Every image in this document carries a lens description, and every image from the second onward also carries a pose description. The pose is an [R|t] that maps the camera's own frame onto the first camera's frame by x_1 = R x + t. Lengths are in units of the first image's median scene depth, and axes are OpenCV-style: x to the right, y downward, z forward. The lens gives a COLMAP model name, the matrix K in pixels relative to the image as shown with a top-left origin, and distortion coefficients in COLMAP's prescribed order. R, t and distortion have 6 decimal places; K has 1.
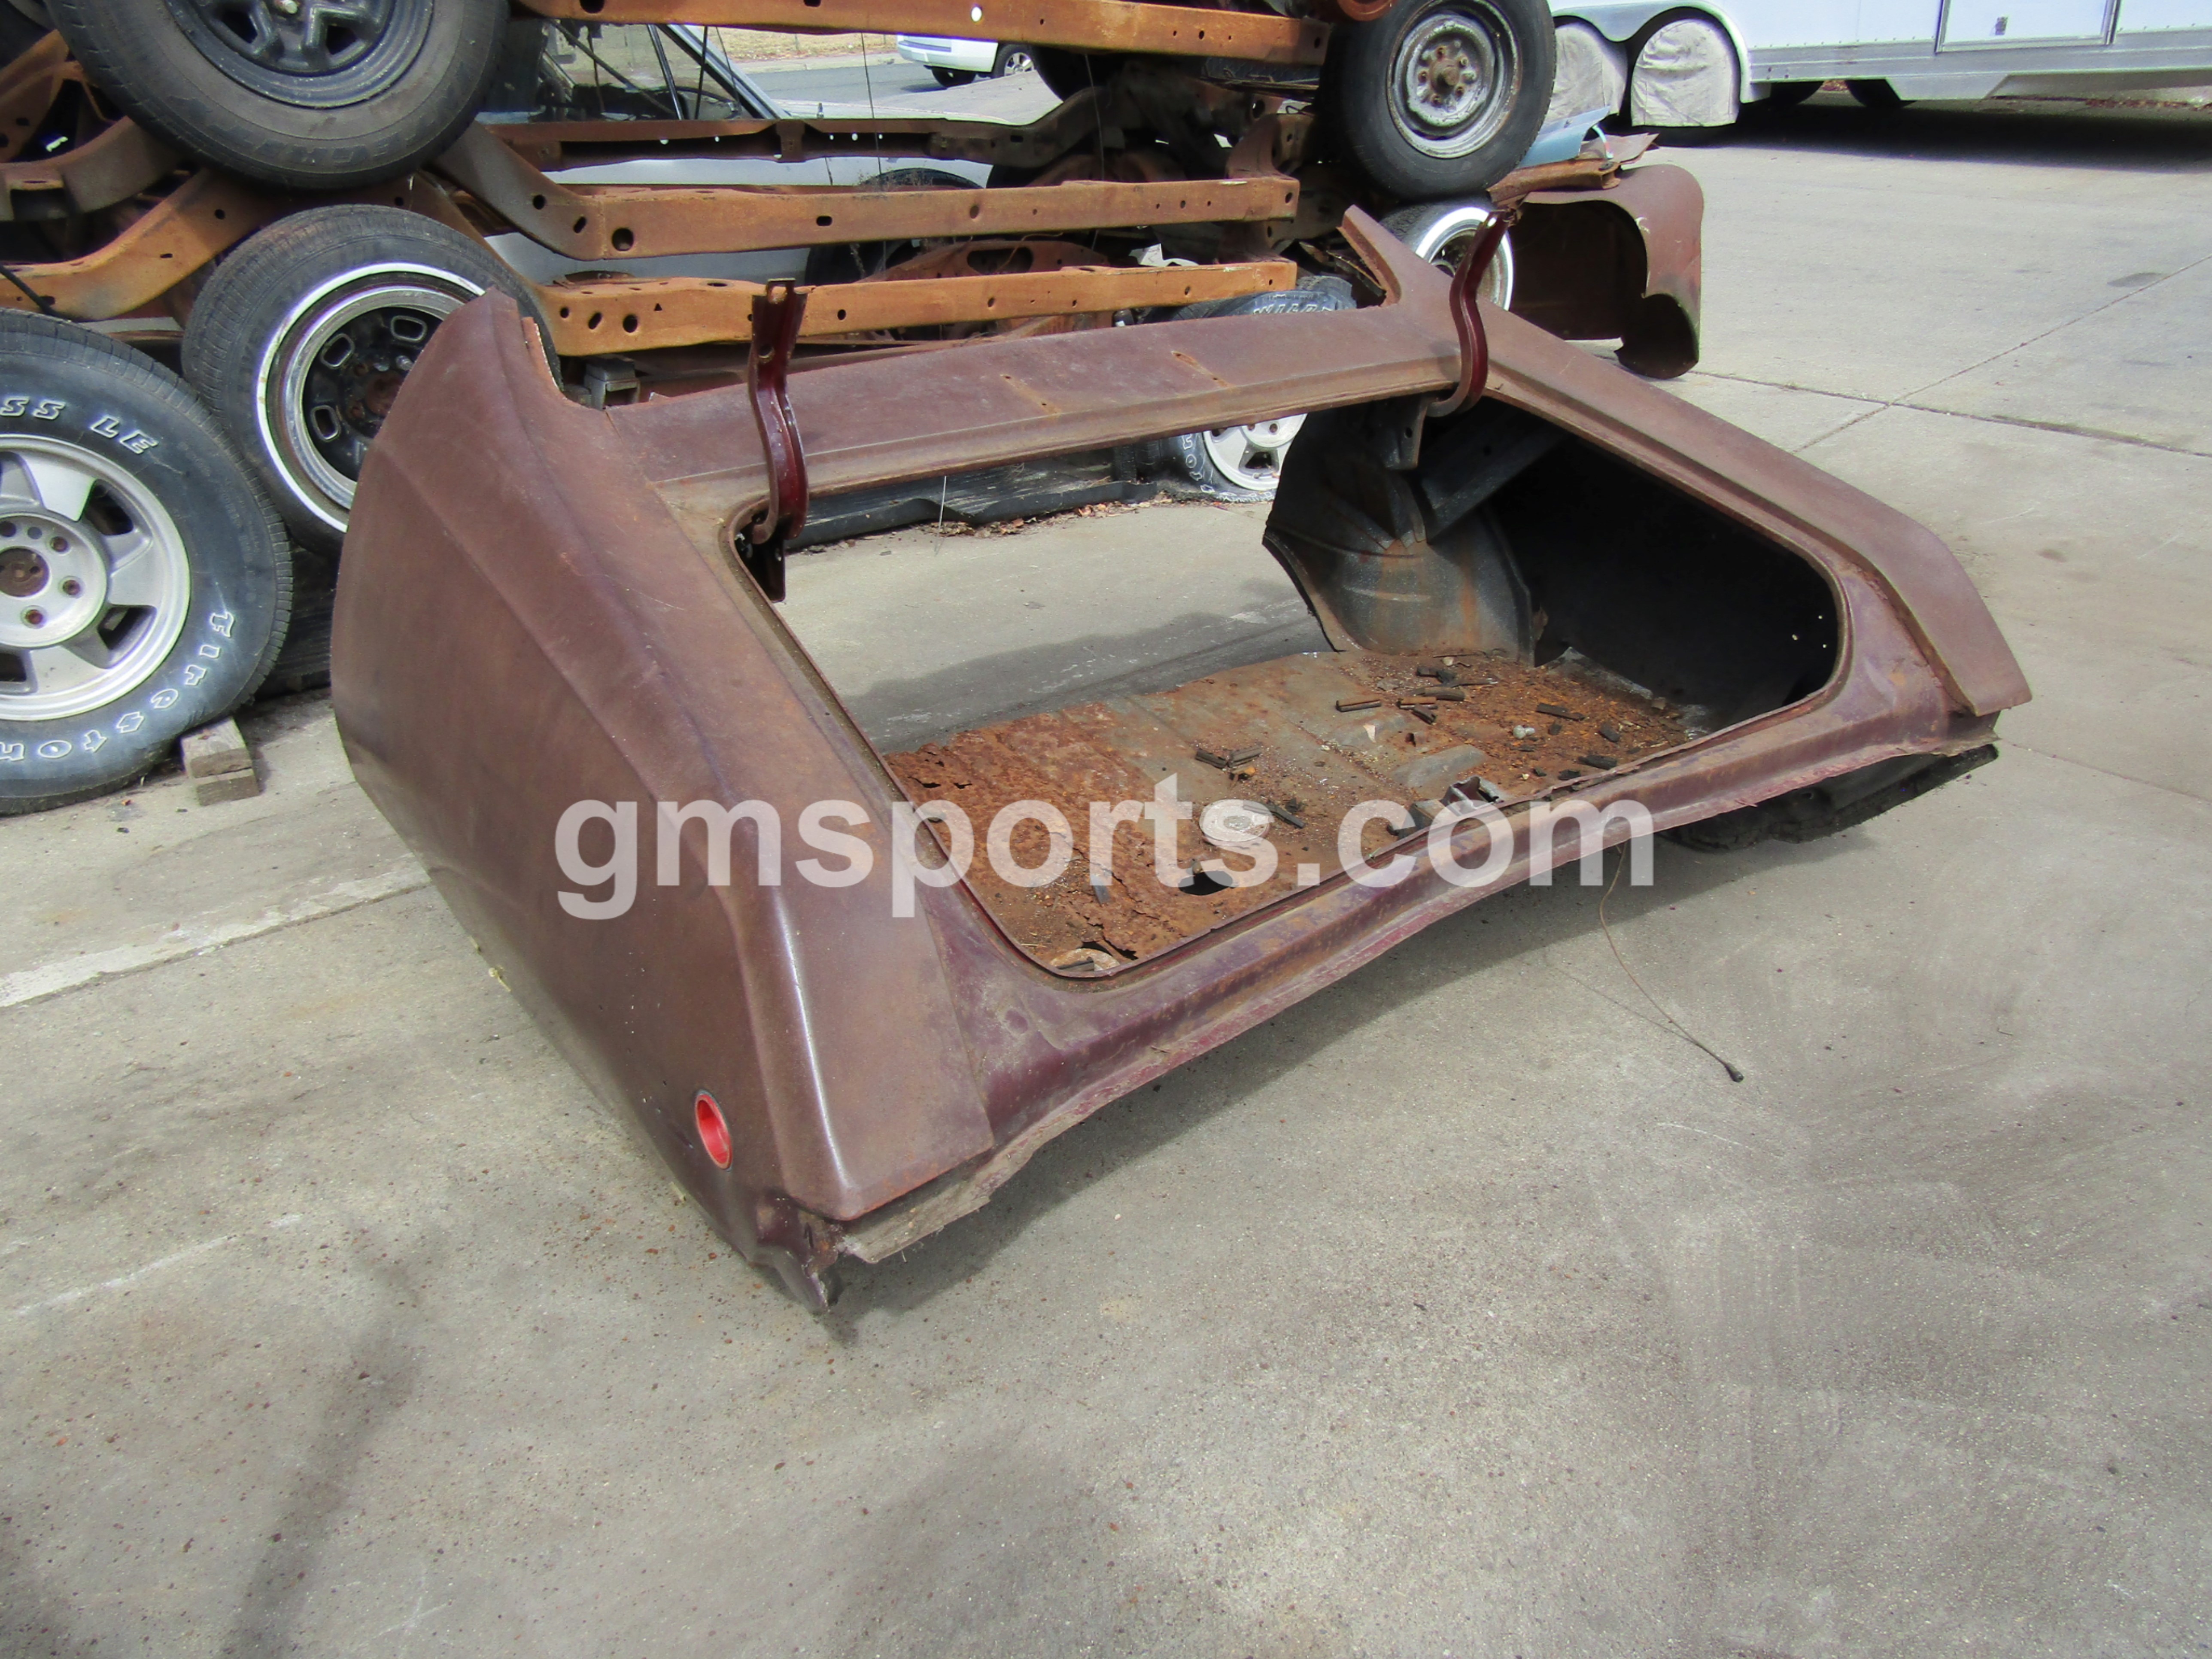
lens RADIAL K [[1568.1, 0, 1105.2], [0, 1568.1, 830.6], [0, 0, 1]] dist [-0.005451, -0.005511]
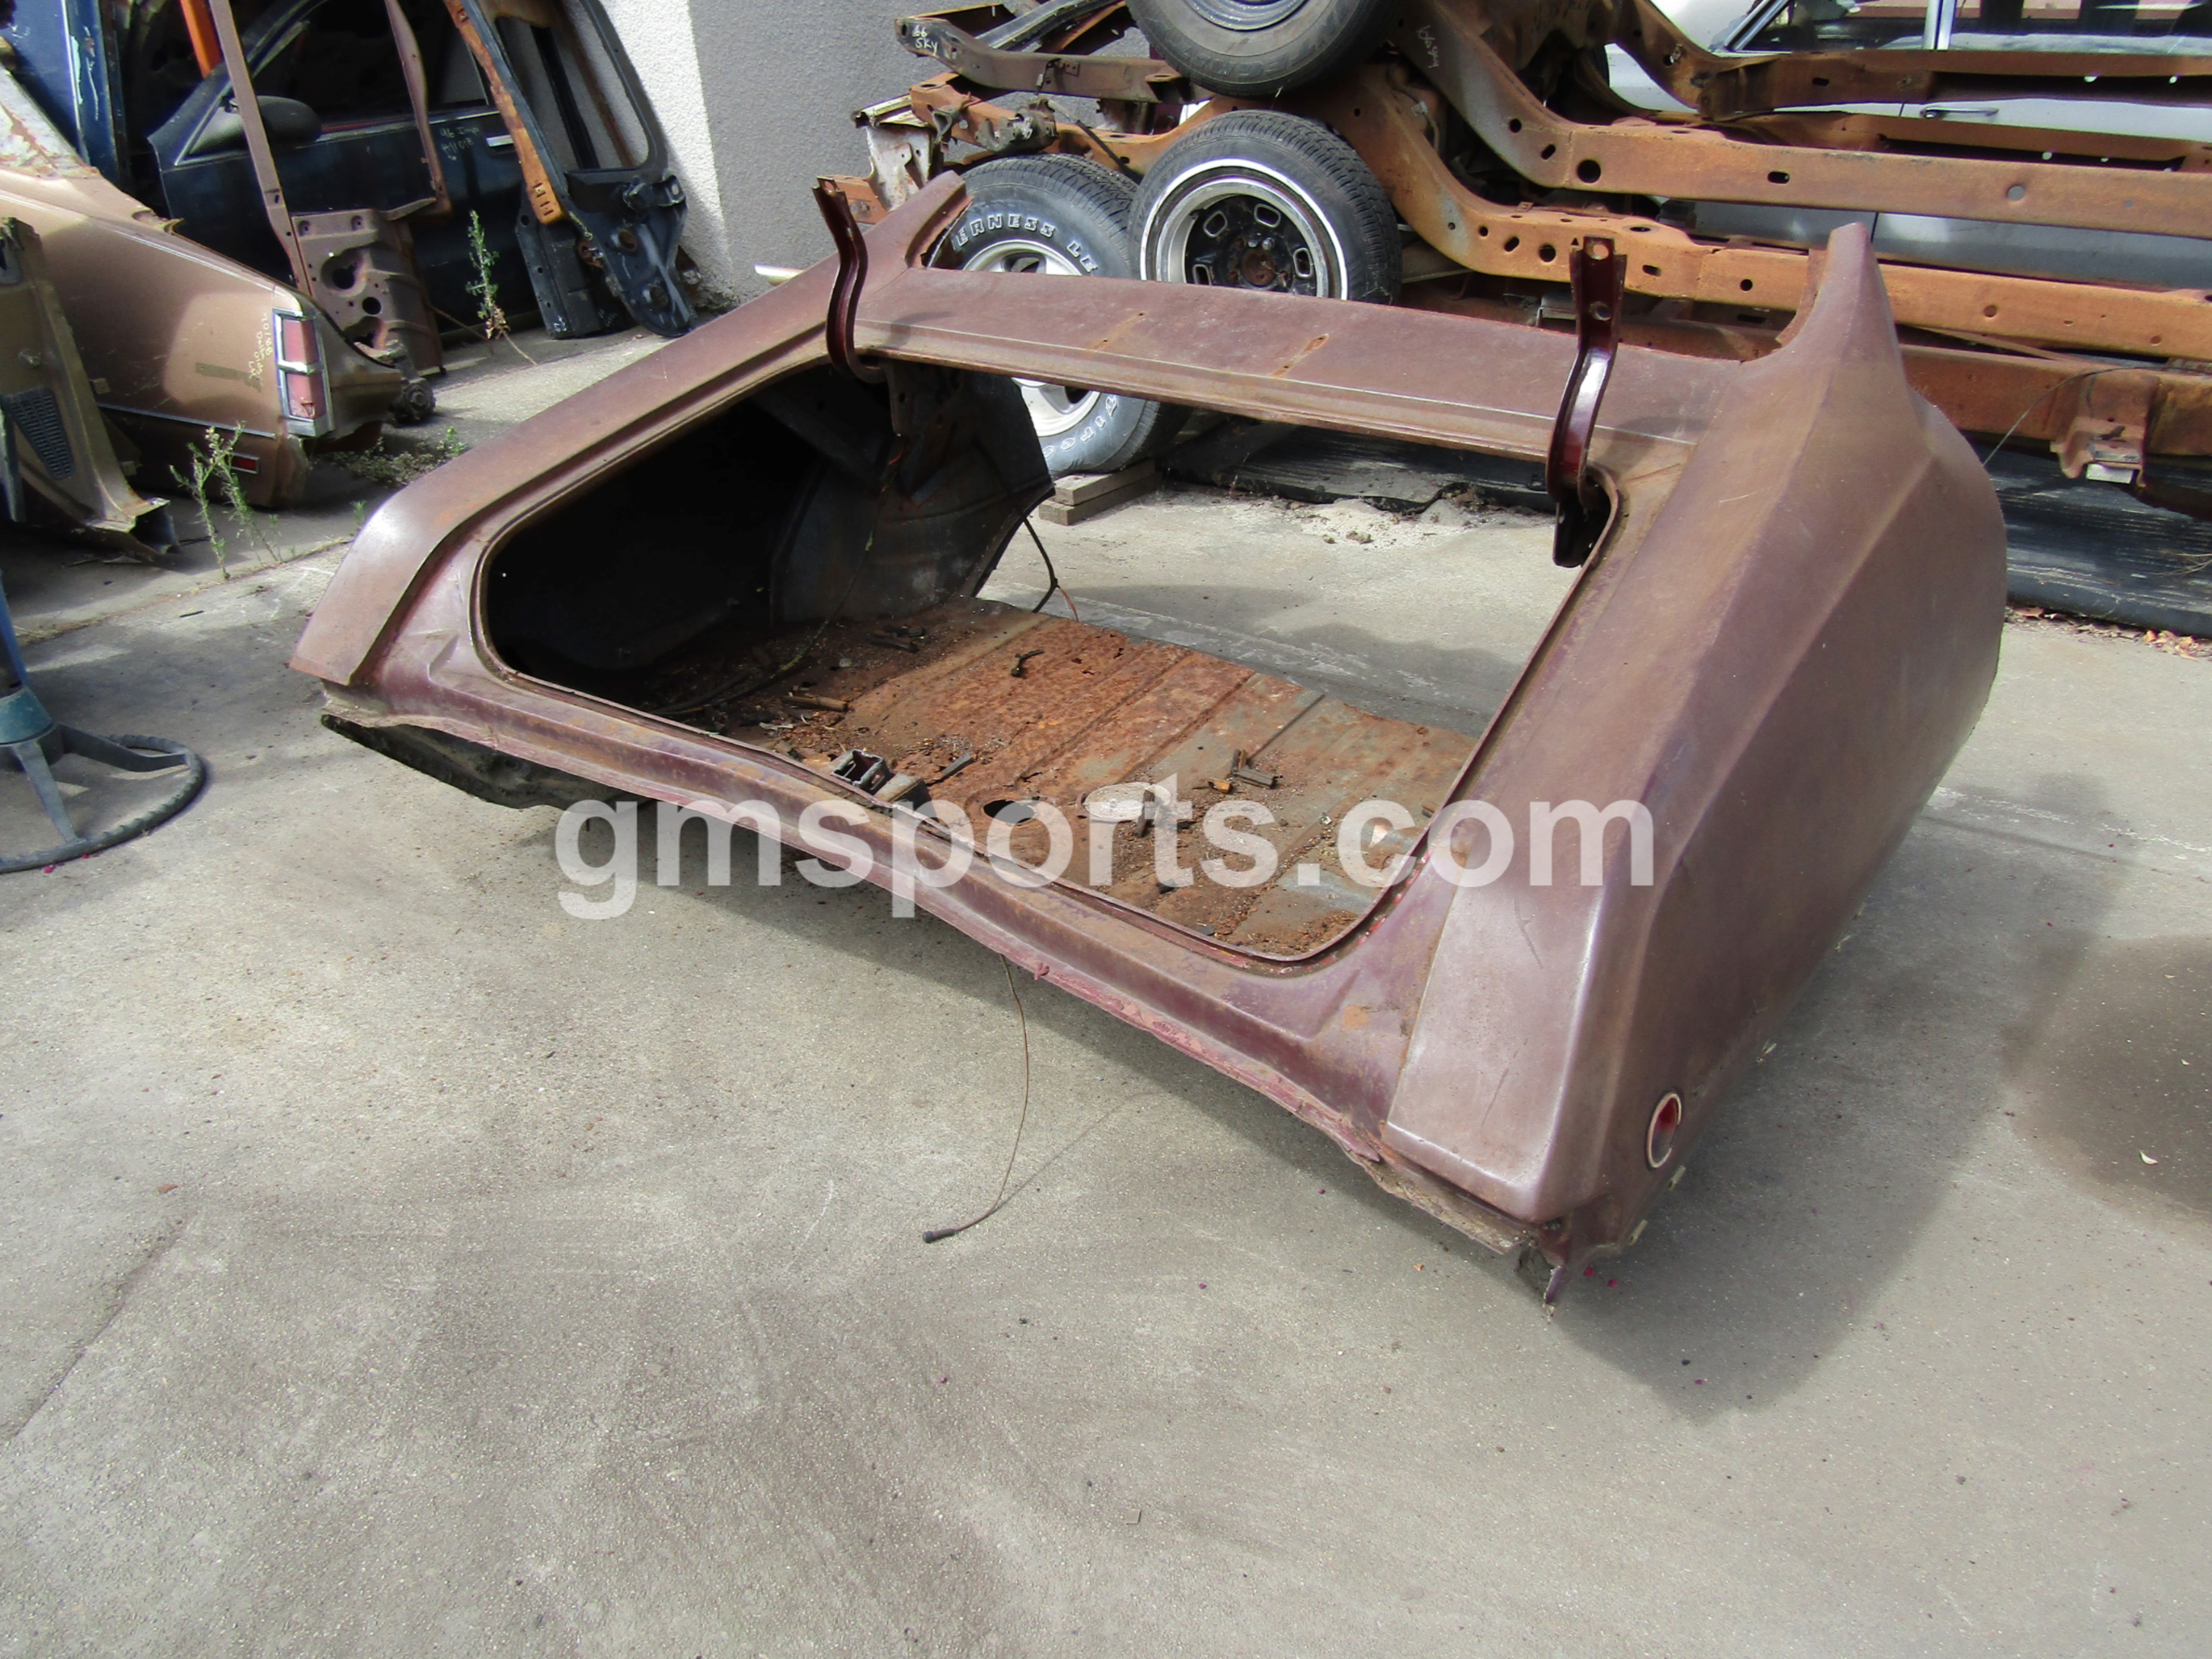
lens RADIAL K [[1568.1, 0, 1106.3], [0, 1568.1, 837.2], [0, 0, 1]] dist [-0.005451, -0.005511]
pose [[0.282844, 0.462179, -0.840470, 0.758757], [-0.413980, 0.849257, 0.327694, -0.252157], [0.865228, 0.255252, 0.431540, 0.475982]]
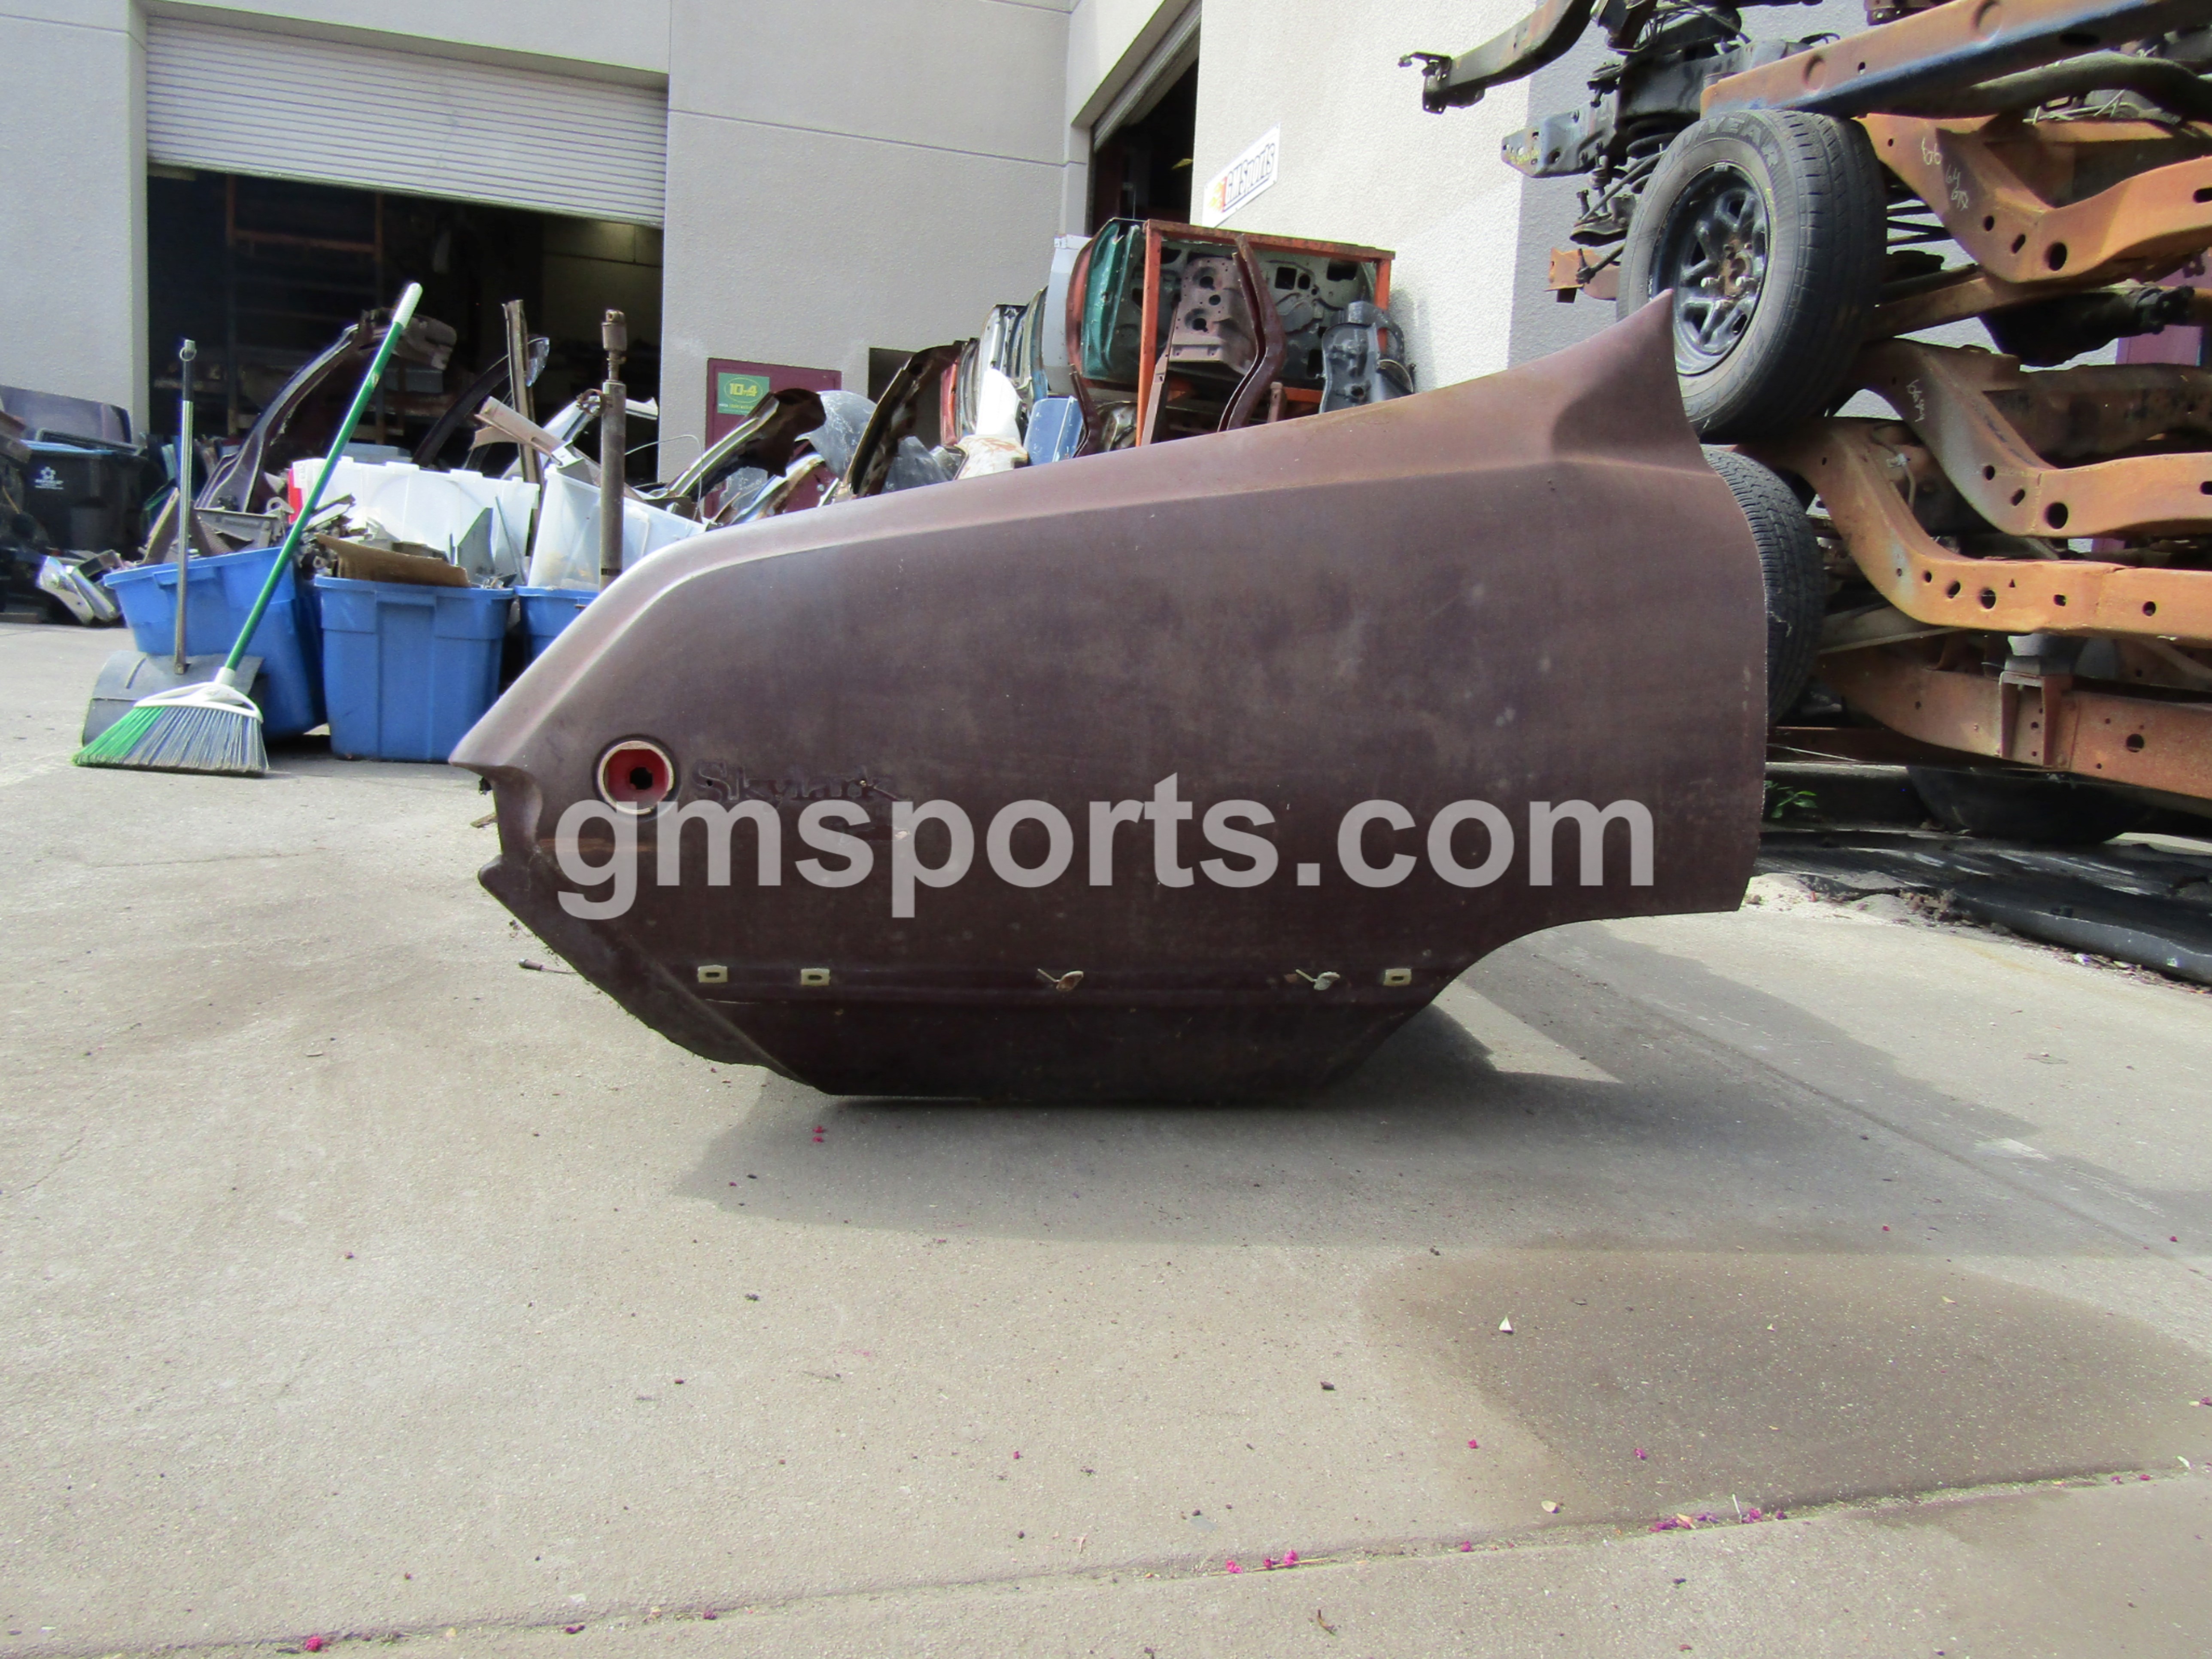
lens RADIAL K [[1568.1, 0, 1096.0], [0, 1568.1, 847.3], [0, 0, 1]] dist [-0.005451, -0.005511]
pose [[-0.437017, 0.110651, -0.892621, 0.832907], [-0.474695, 0.814568, 0.333381, -0.309820], [0.763990, 0.569416, -0.303455, 1.125037]]
